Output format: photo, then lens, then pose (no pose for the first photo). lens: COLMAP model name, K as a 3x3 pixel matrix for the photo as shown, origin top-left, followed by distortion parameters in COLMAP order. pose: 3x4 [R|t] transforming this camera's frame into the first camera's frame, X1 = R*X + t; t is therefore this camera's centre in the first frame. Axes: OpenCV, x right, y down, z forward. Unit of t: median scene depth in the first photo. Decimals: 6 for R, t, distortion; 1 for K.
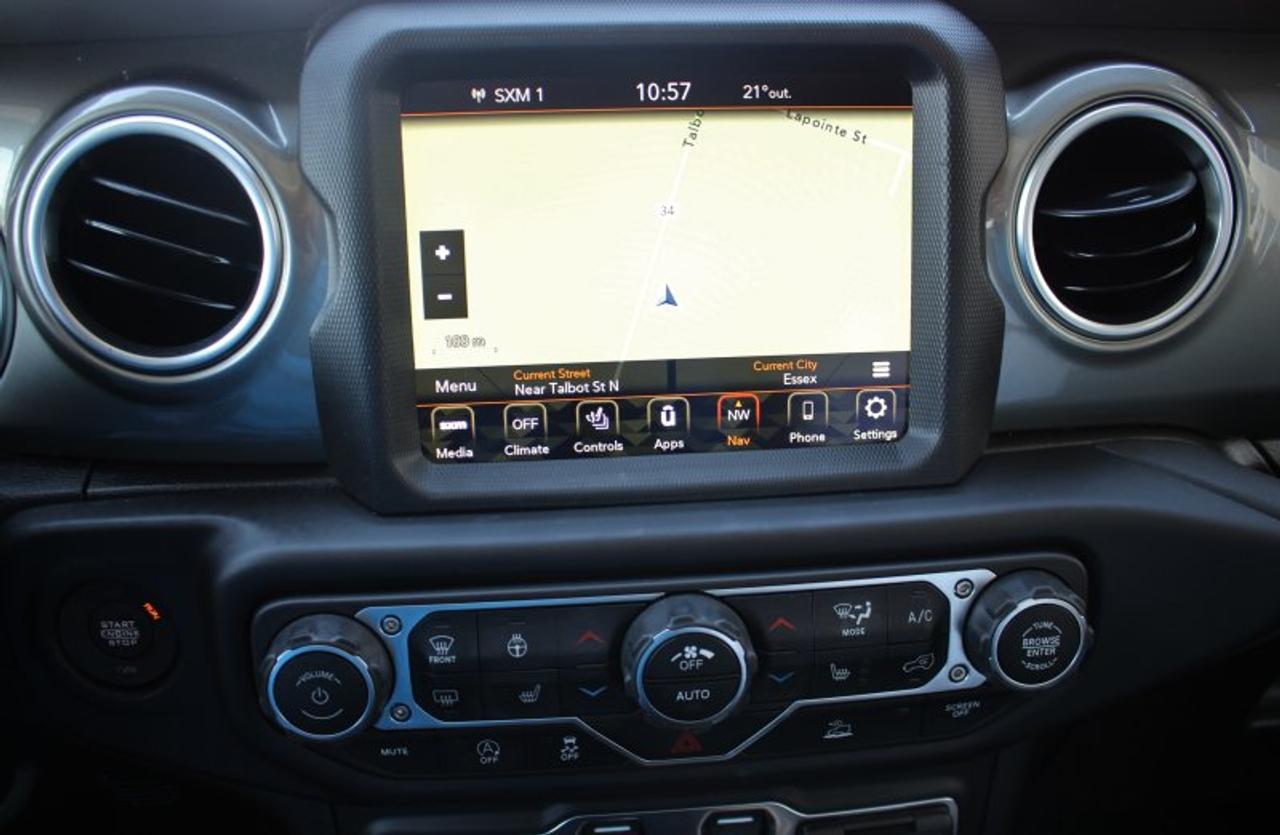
lens RADIAL K [[1088.9, 0, 643.2], [0, 1088.9, 420.6], [0, 0, 1]] dist [-0.099911, 0.016597]
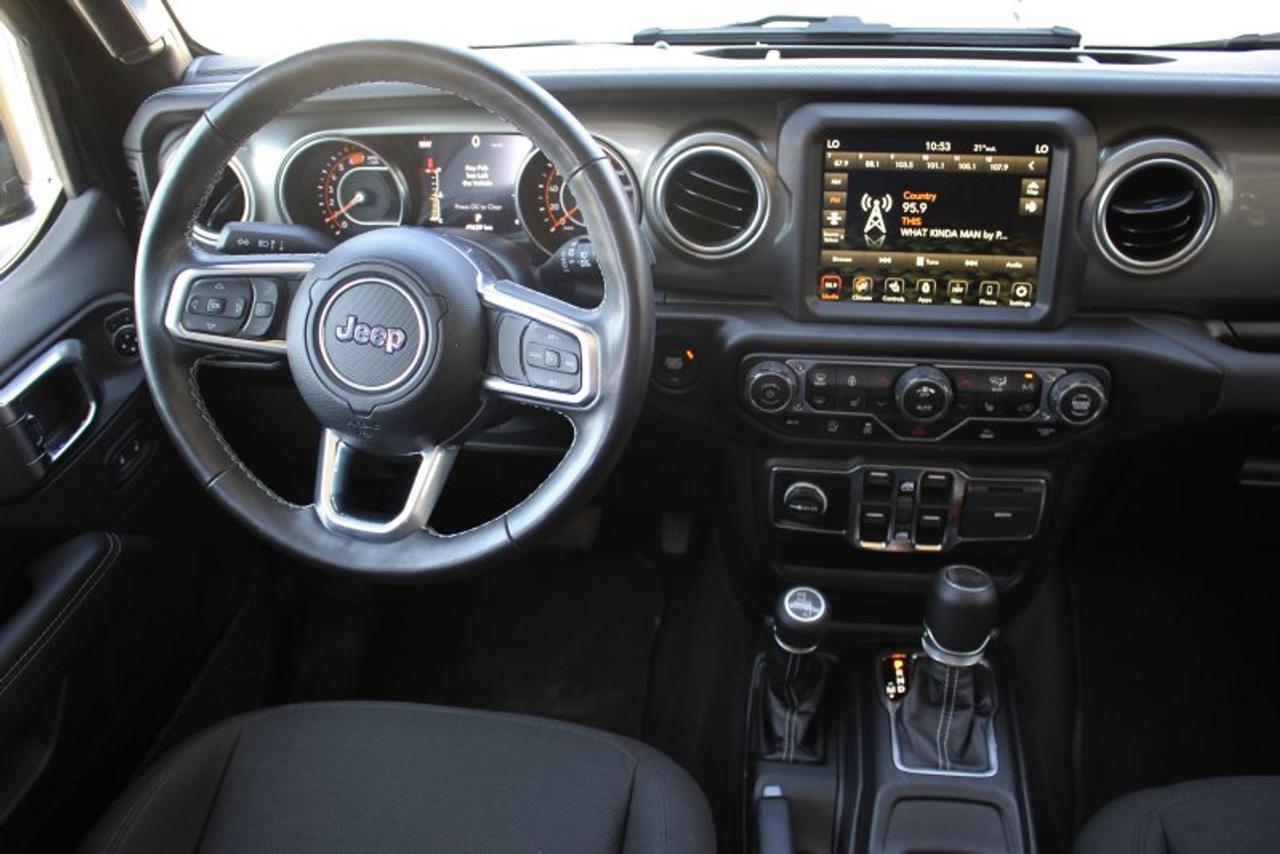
lens RADIAL K [[1090.6, 0, 639.6], [0, 1090.6, 461.1], [0, 0, 1]] dist [-0.131494, 0.010617]
pose [[0.972458, 0.104948, -0.208113, -0.053188], [-0.054916, 0.970923, 0.233009, -0.146706], [0.226516, -0.215163, 0.949945, -1.368408]]
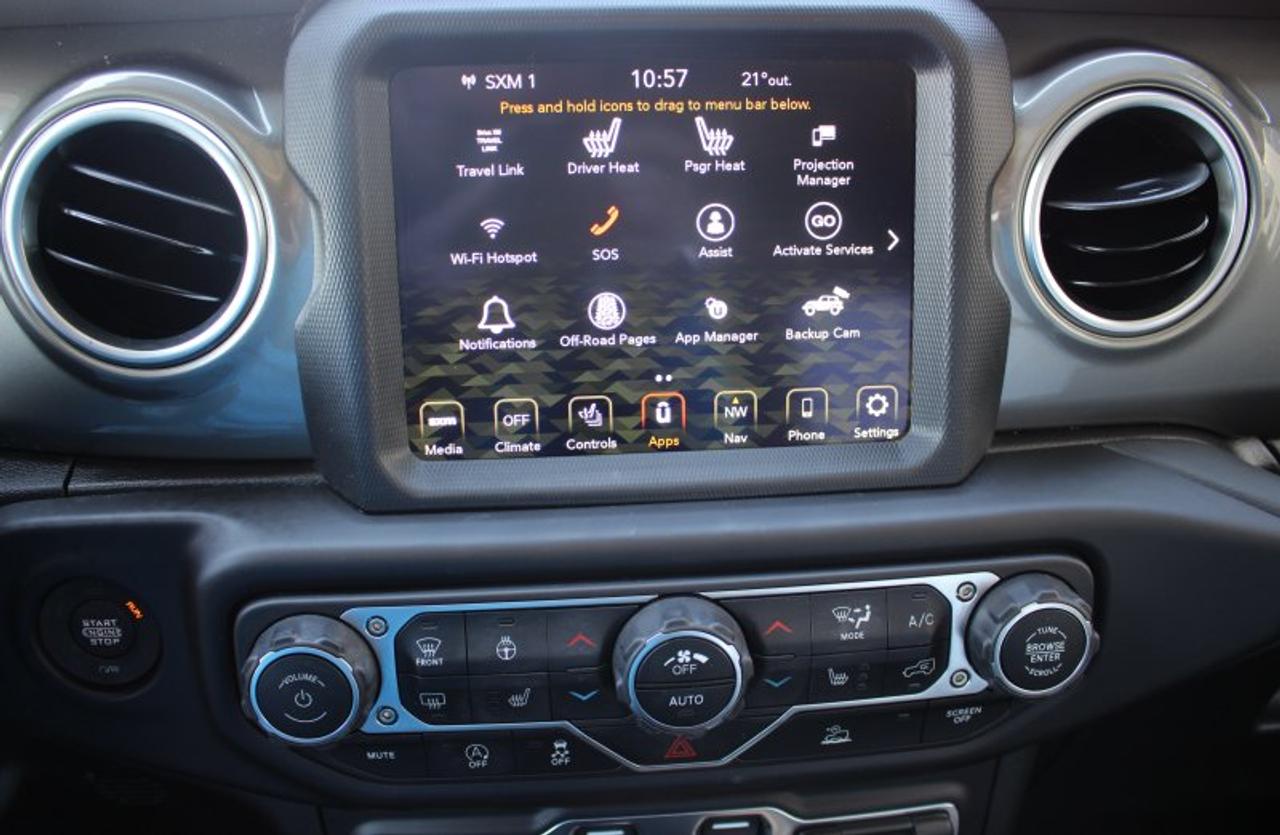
lens RADIAL K [[1088.9, 0, 642.2], [0, 1088.9, 419.6], [0, 0, 1]] dist [-0.099911, 0.016597]
pose [[0.999976, 0.004961, -0.004875, 0.009233], [-0.004927, 0.999962, 0.007123, -0.005093], [0.004911, -0.007099, 0.999963, 0.028000]]
